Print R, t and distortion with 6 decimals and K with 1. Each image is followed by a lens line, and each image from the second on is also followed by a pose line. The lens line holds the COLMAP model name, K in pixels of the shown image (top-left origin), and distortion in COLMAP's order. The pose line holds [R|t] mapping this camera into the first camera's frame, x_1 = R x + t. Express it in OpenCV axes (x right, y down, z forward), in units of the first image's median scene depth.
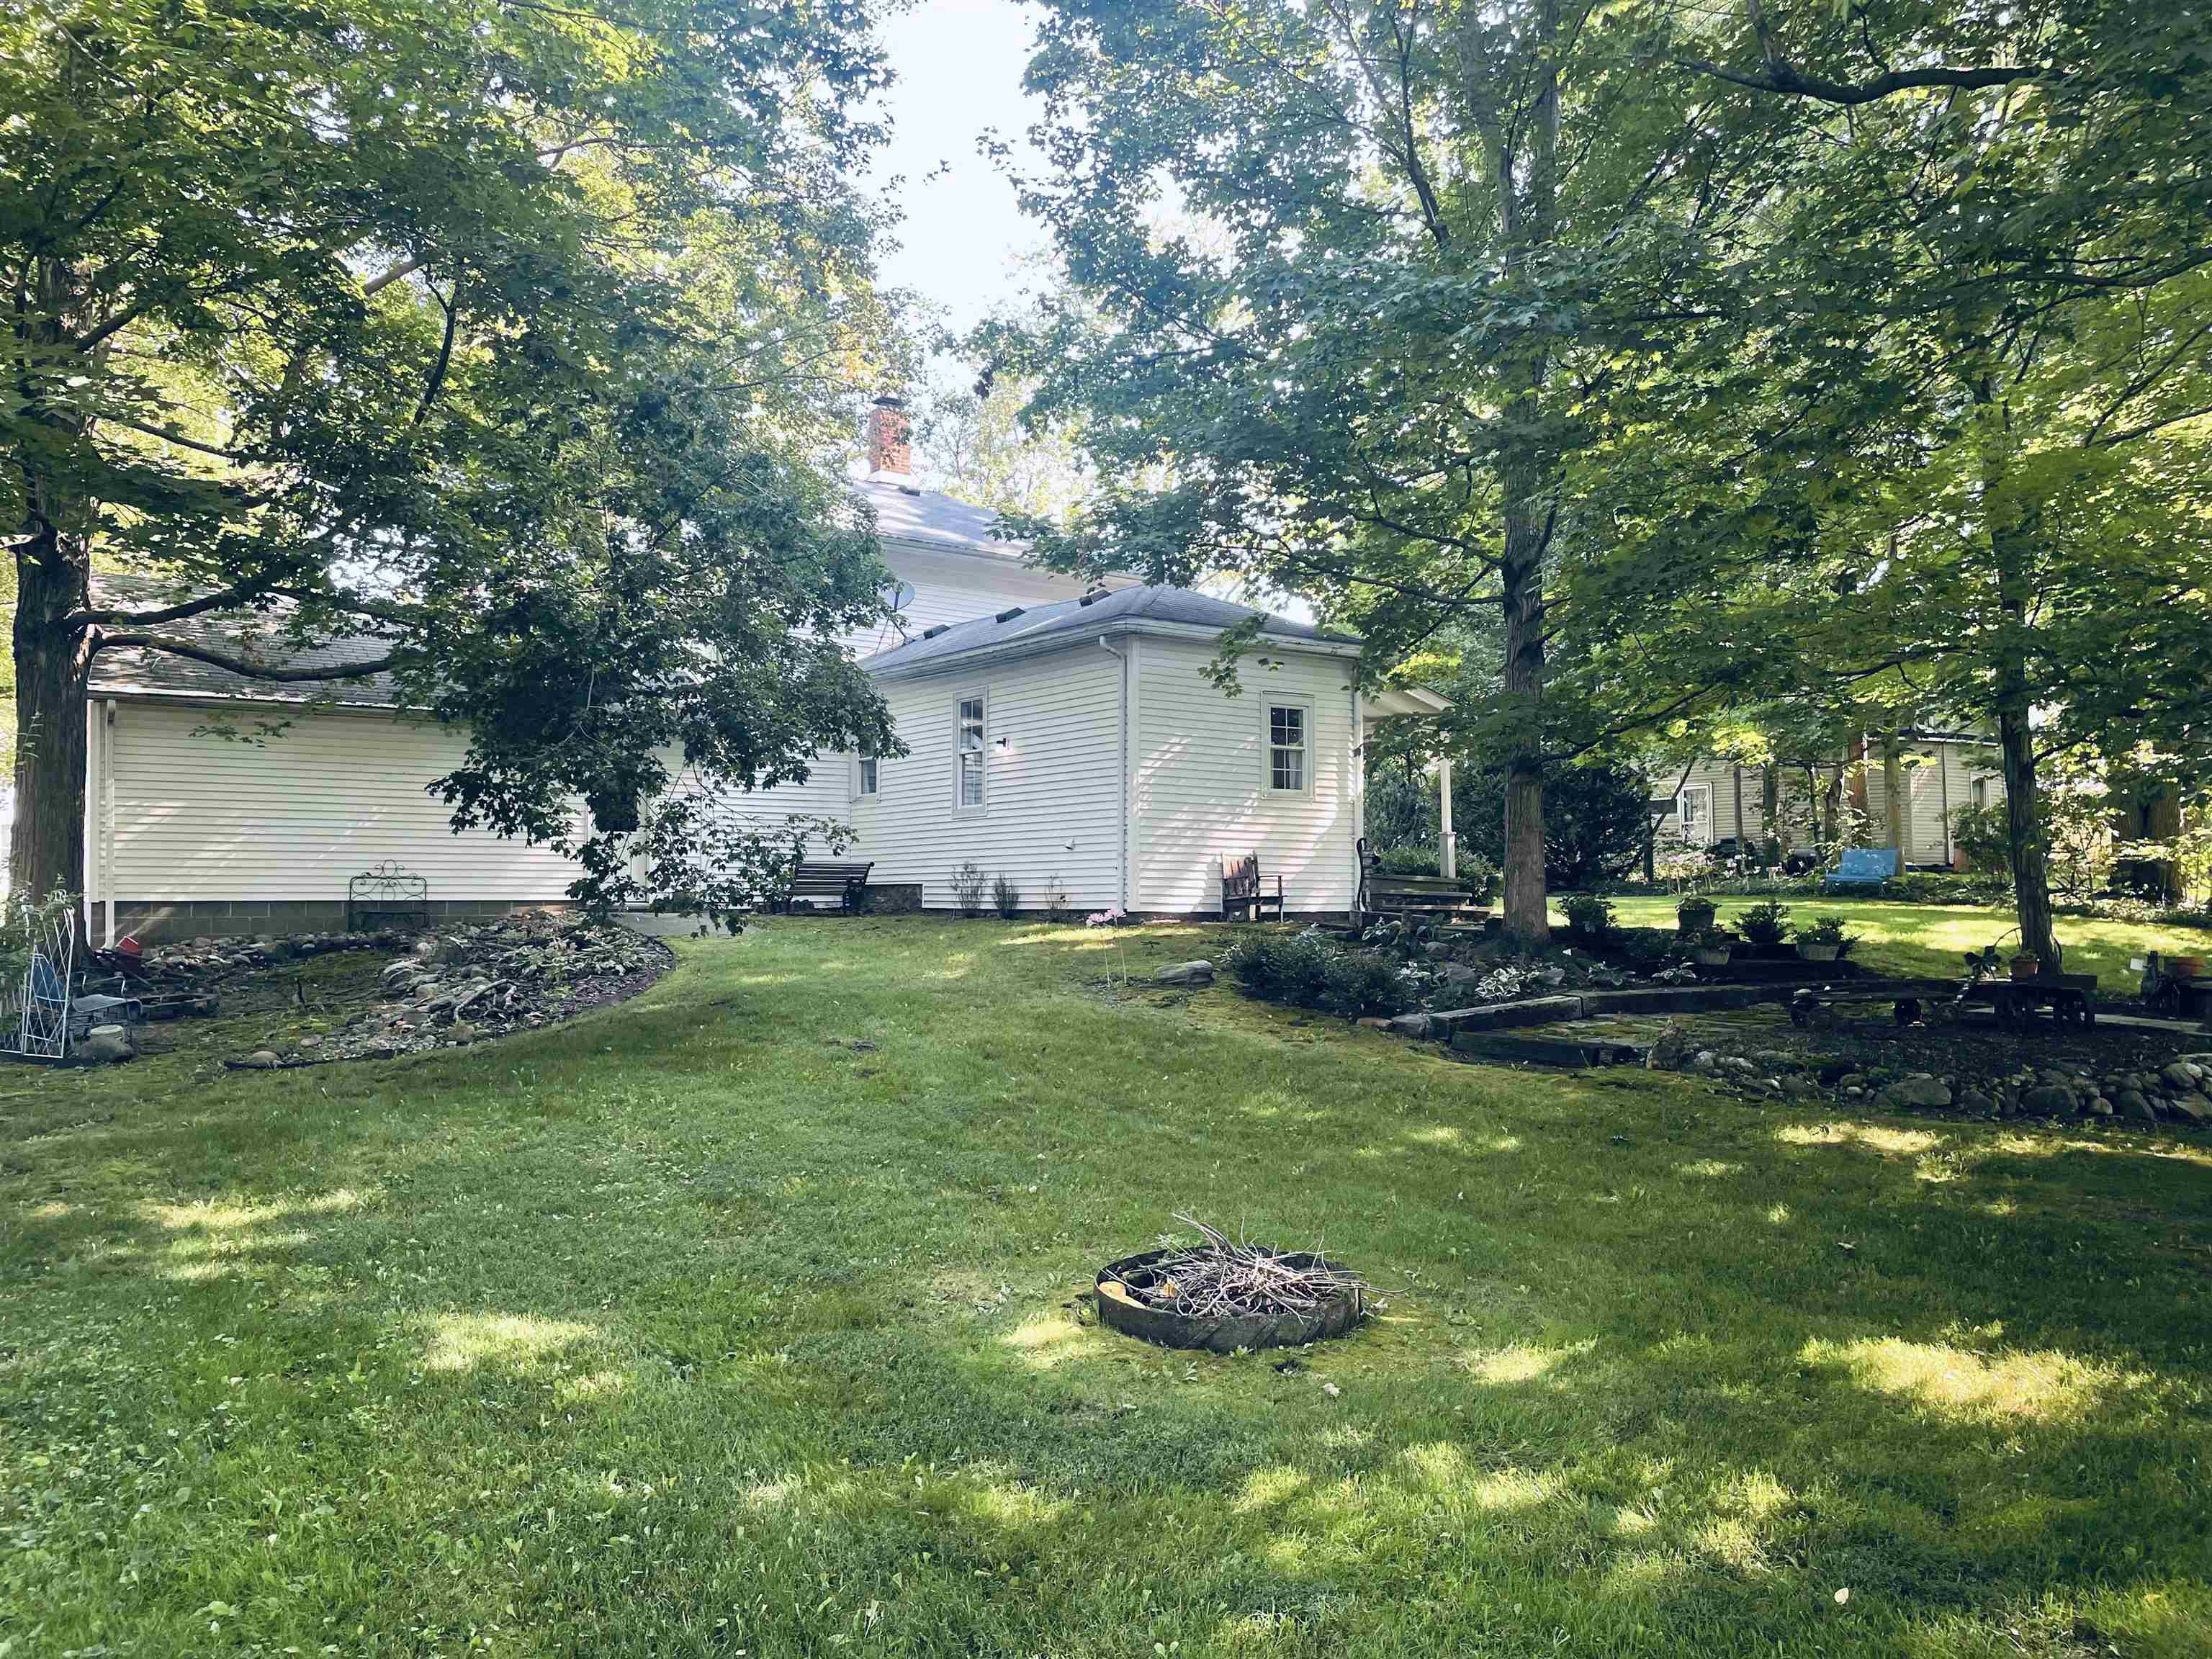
lens RADIAL K [[1661.9, 0, 1101.0], [0, 1661.9, 826.3], [0, 0, 1]] dist [0.083724, -0.117615]
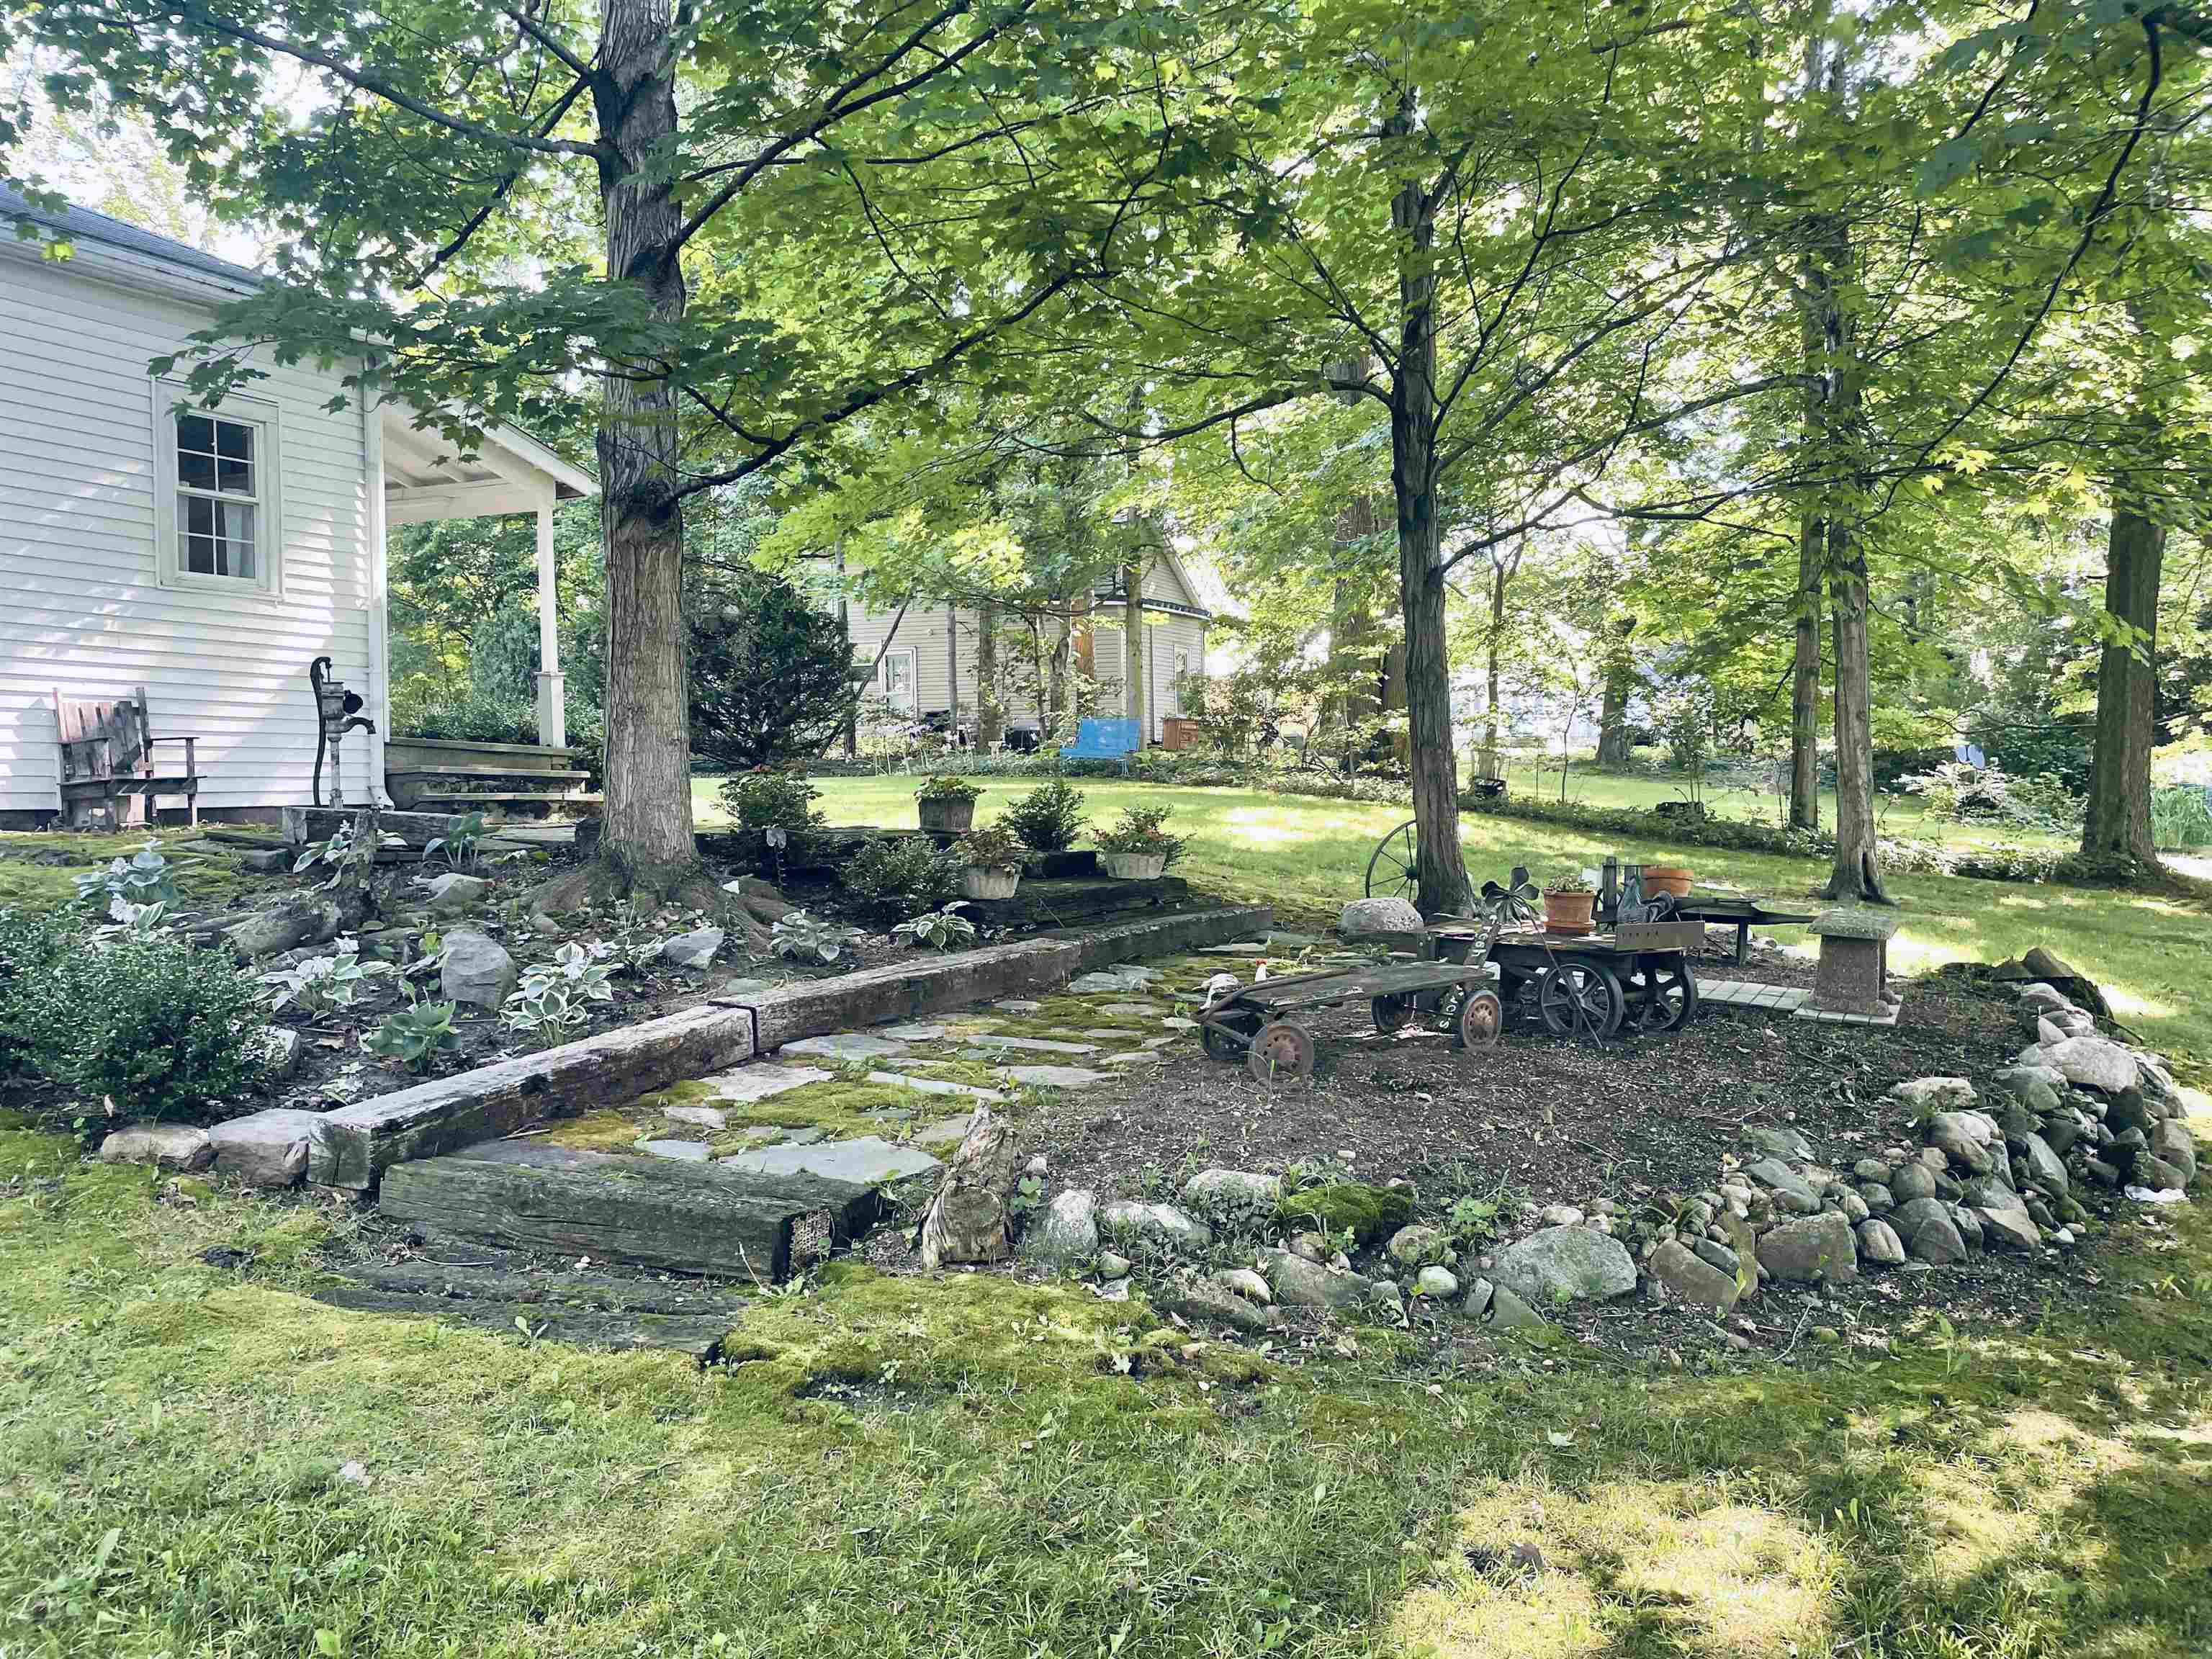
lens RADIAL K [[1676.8, 0, 1100.8], [0, 1676.8, 809.9], [0, 0, 1]] dist [0.093343, -0.125473]
pose [[0.890543, -0.010340, 0.454781, 0.157645], [-0.017237, 0.998257, 0.056451, 0.023290], [-0.454572, -0.058111, 0.888812, 0.534451]]
